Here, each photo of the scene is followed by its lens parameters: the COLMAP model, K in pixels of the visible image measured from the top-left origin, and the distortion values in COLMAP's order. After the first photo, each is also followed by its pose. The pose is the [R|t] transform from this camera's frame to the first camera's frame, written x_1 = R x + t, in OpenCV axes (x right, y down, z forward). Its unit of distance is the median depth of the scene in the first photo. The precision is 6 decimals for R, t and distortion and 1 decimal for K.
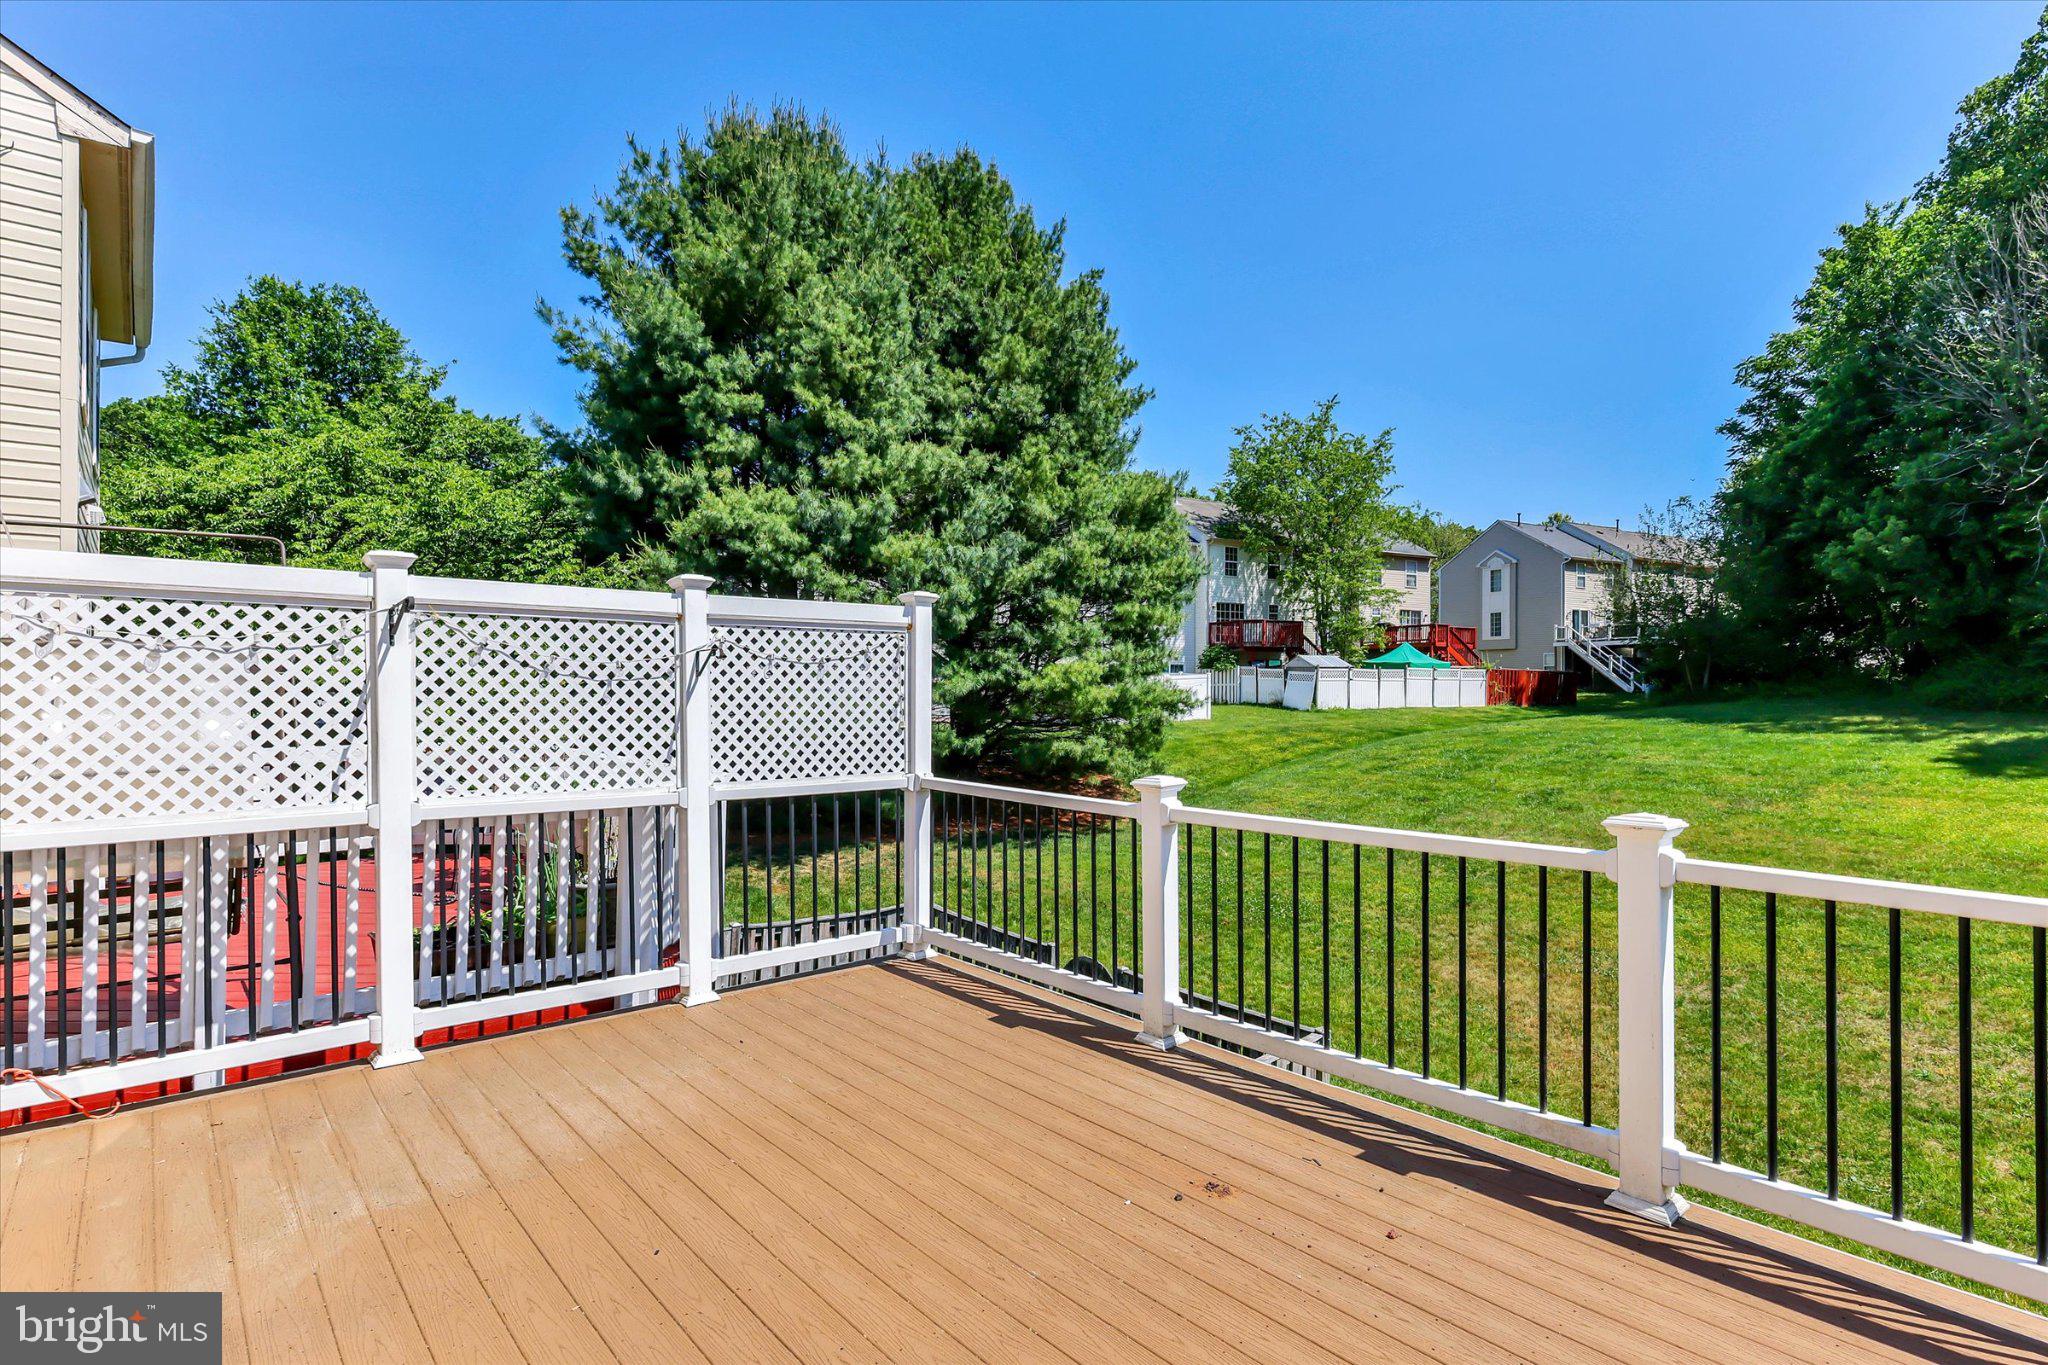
lens RADIAL K [[1018.7, 0, 1007.5], [0, 1018.7, 688.5], [0, 0, 1]] dist [-0.005051, -0.000641]
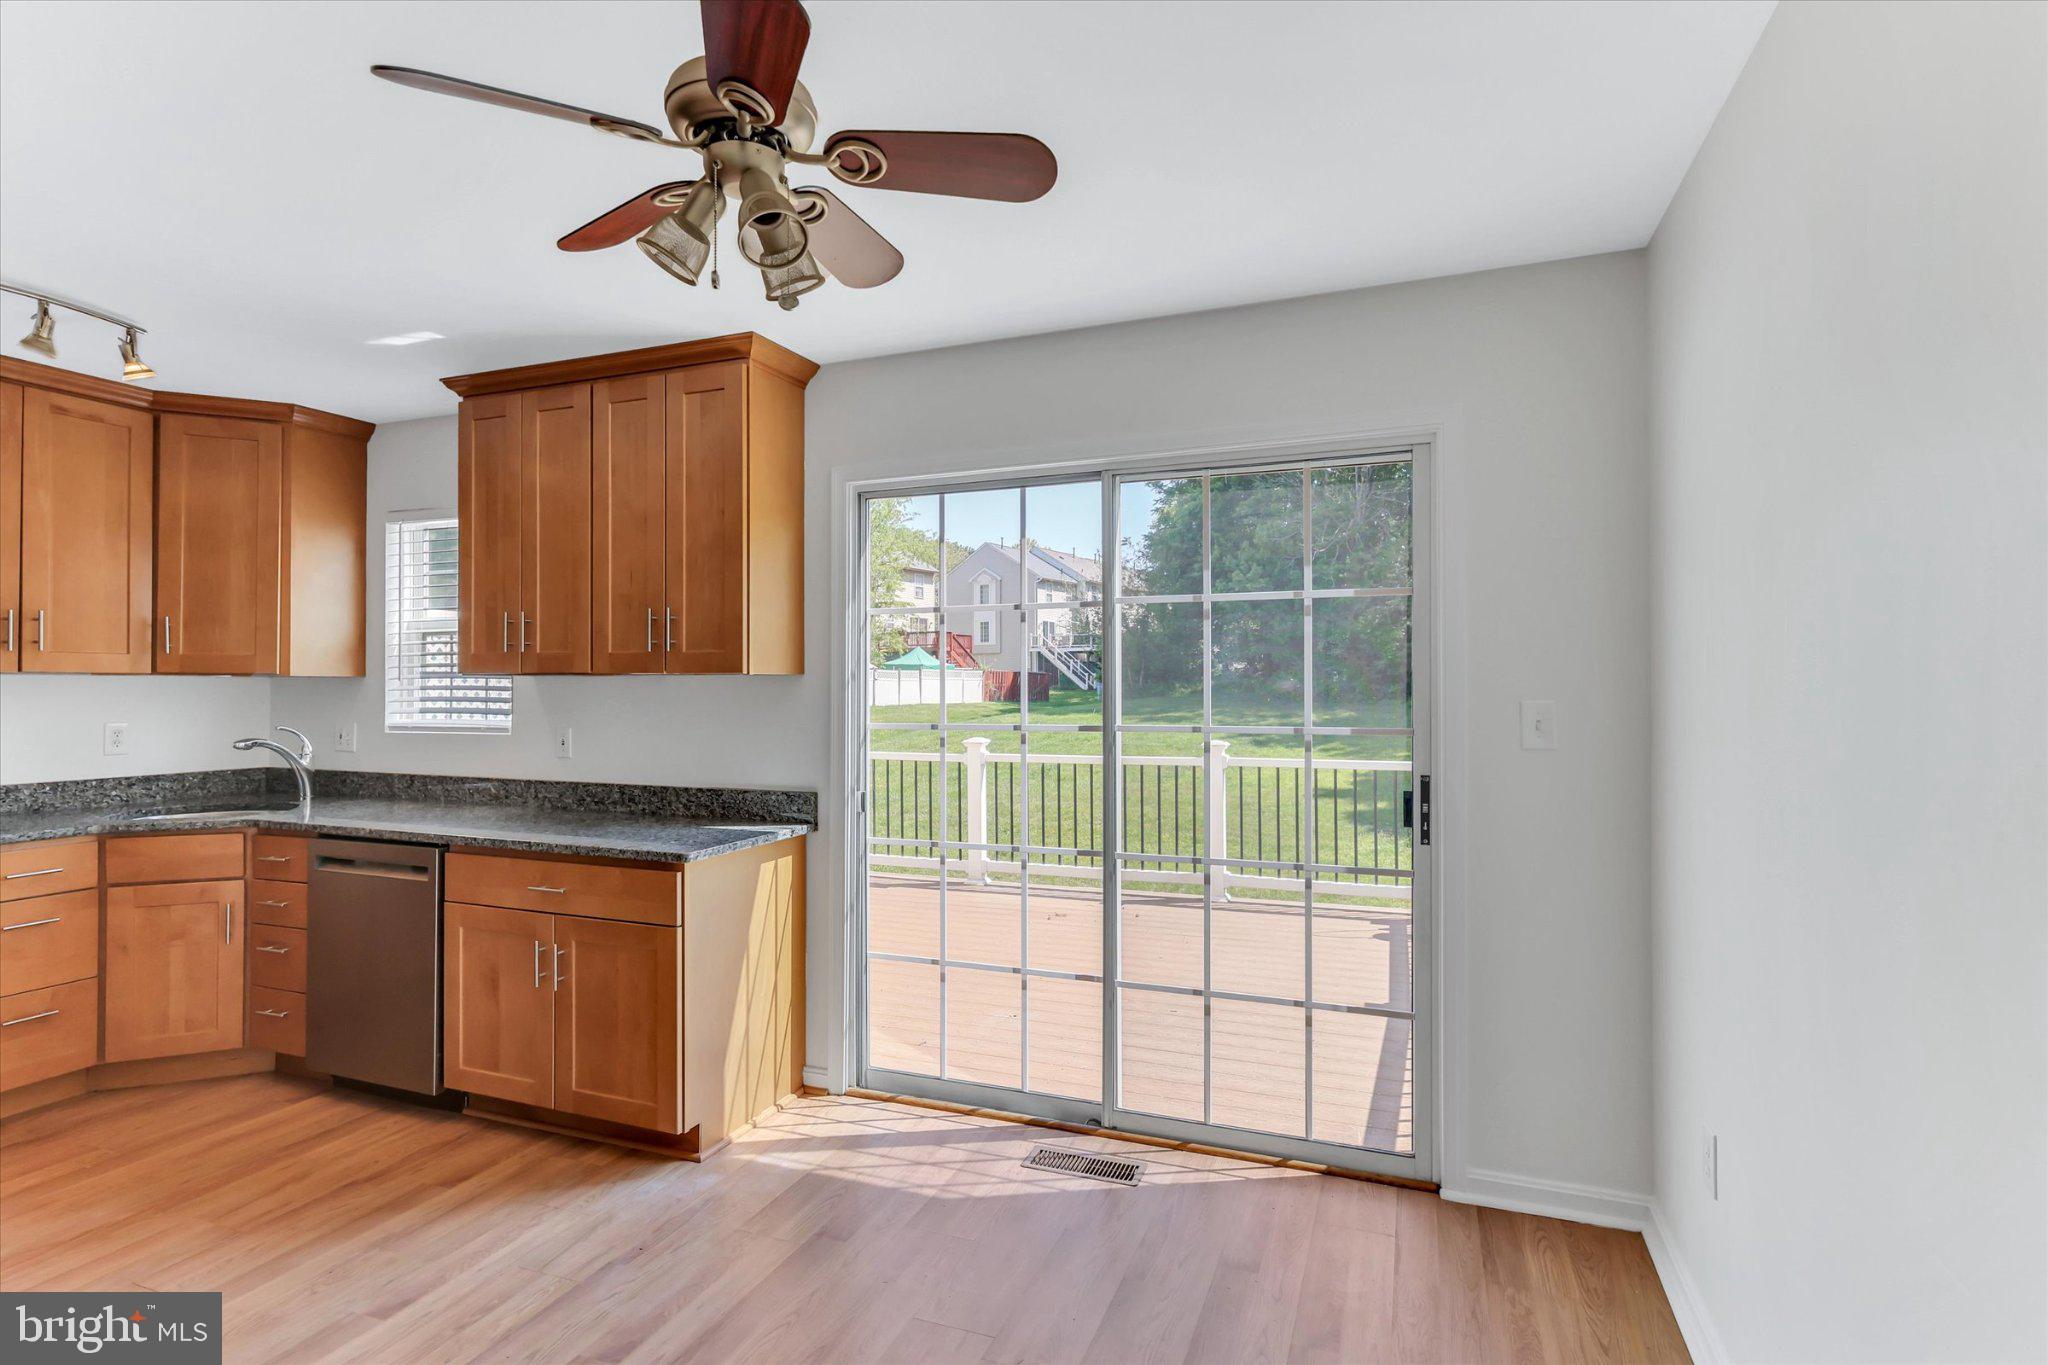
lens RADIAL K [[1018.7, 0, 988.3], [0, 1018.7, 679.6], [0, 0, 1]] dist [-0.005051, -0.000641]
pose [[0.892806, -0.001242, 0.450440, -0.497217], [0.004840, 0.999965, -0.006836, -0.005609], [-0.450415, 0.008284, 0.892781, -0.492670]]
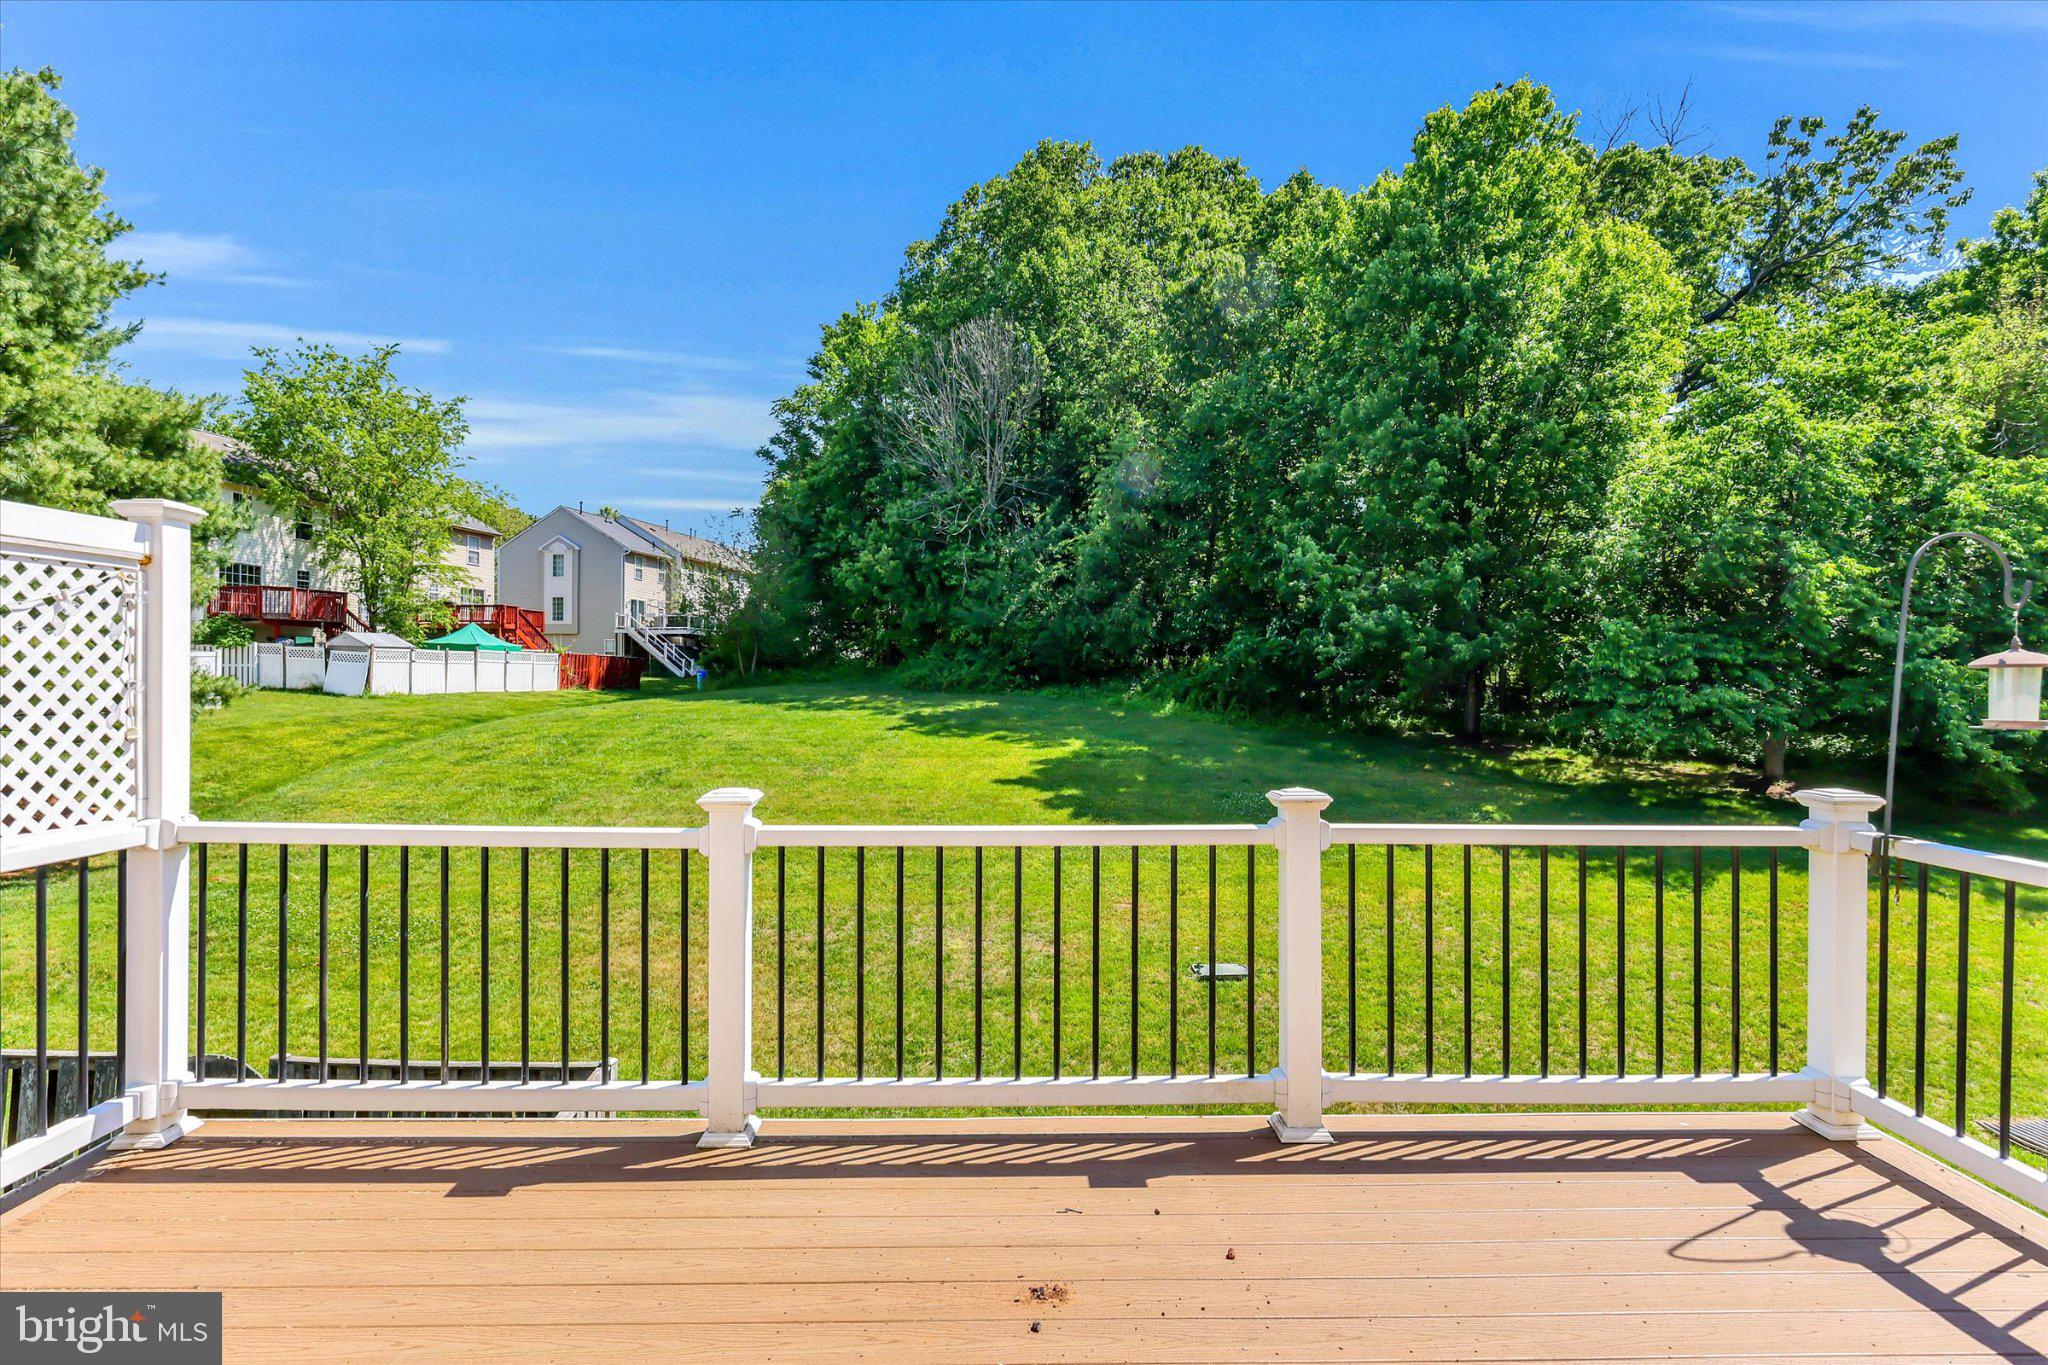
lens RADIAL K [[1018.7, 0, 1016.4], [0, 1018.7, 680.5], [0, 0, 1]] dist [-0.005051, -0.000641]
pose [[0.625551, 0.001778, 0.780181, -0.232994], [-0.007946, 0.999960, 0.004092, 0.000056], [-0.780143, -0.008759, 0.625540, 0.270455]]
